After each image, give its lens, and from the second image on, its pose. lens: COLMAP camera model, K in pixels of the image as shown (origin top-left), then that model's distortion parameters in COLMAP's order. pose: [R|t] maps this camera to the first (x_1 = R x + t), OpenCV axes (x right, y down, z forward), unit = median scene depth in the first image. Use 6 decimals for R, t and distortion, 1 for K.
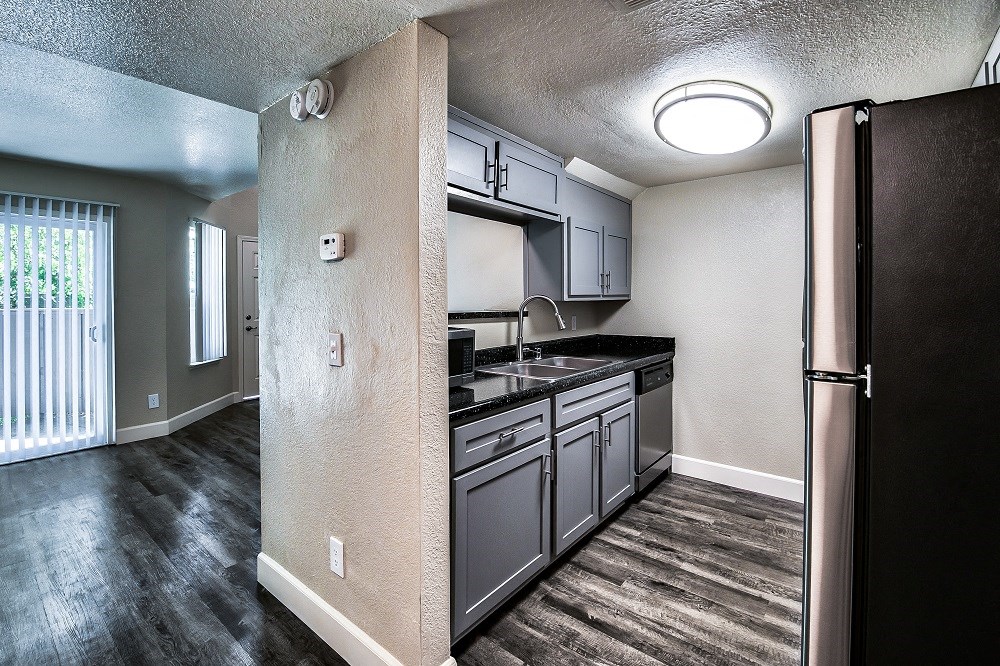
lens RADIAL K [[453.4, 0, 500.4], [0, 453.4, 304.1], [0, 0, 1]] dist [-0.001544, -0.000618]
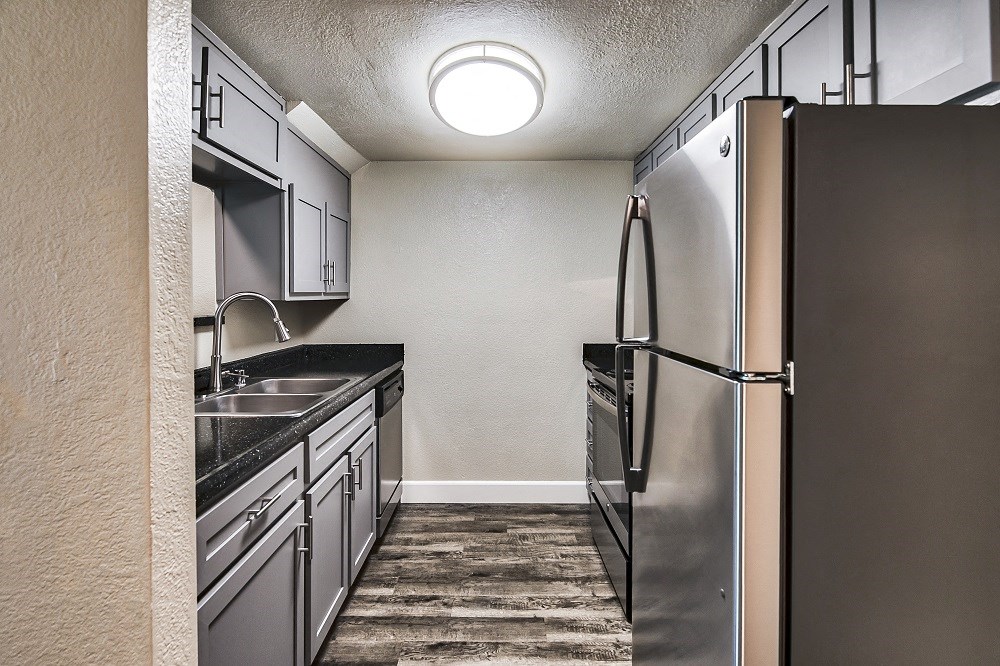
lens RADIAL K [[534.2, 0, 494.3], [0, 534.2, 305.2], [0, 0, 1]] dist [0.004478, 0.000072]
pose [[0.784874, -0.009534, 0.619582, -0.127436], [0.008657, 0.999953, 0.004420, -0.000804], [-0.619595, 0.001894, 0.784919, 0.139371]]
